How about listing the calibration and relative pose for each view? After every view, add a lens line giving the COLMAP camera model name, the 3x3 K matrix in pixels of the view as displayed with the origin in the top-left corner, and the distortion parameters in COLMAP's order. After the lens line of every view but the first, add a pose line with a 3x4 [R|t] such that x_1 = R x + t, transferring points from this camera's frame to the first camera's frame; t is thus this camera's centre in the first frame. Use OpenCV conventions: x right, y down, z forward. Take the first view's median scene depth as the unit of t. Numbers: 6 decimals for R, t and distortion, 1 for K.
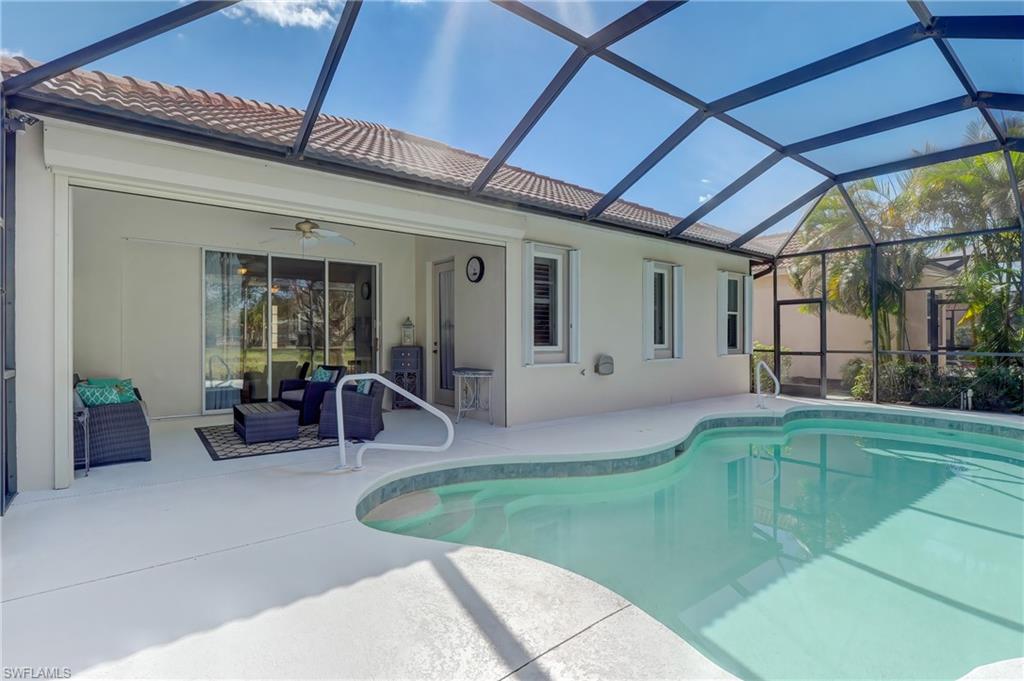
lens RADIAL K [[505.1, 0, 509.2], [0, 505.1, 339.0], [0, 0, 1]] dist [-0.003758, -0.005425]
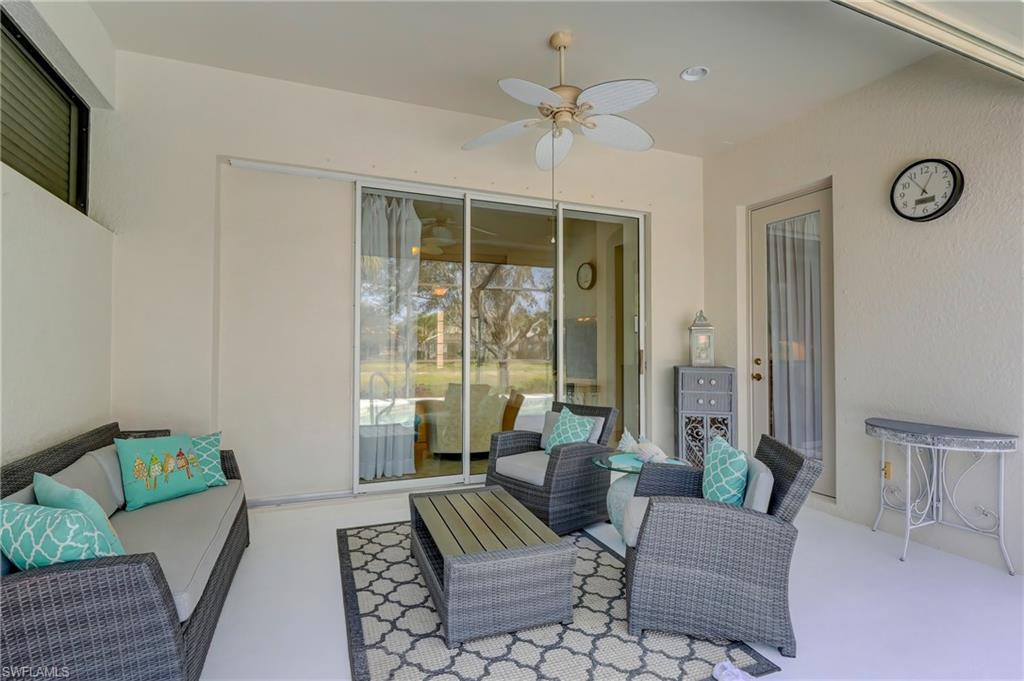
lens RADIAL K [[505.1, 0, 509.2], [0, 505.1, 339.0], [0, 0, 1]] dist [-0.003758, -0.005425]
pose [[0.961789, 0.000260, -0.273792, -0.283040], [-0.005680, 0.999803, -0.019003, -0.002792], [0.273733, 0.019832, 0.961601, 0.492262]]
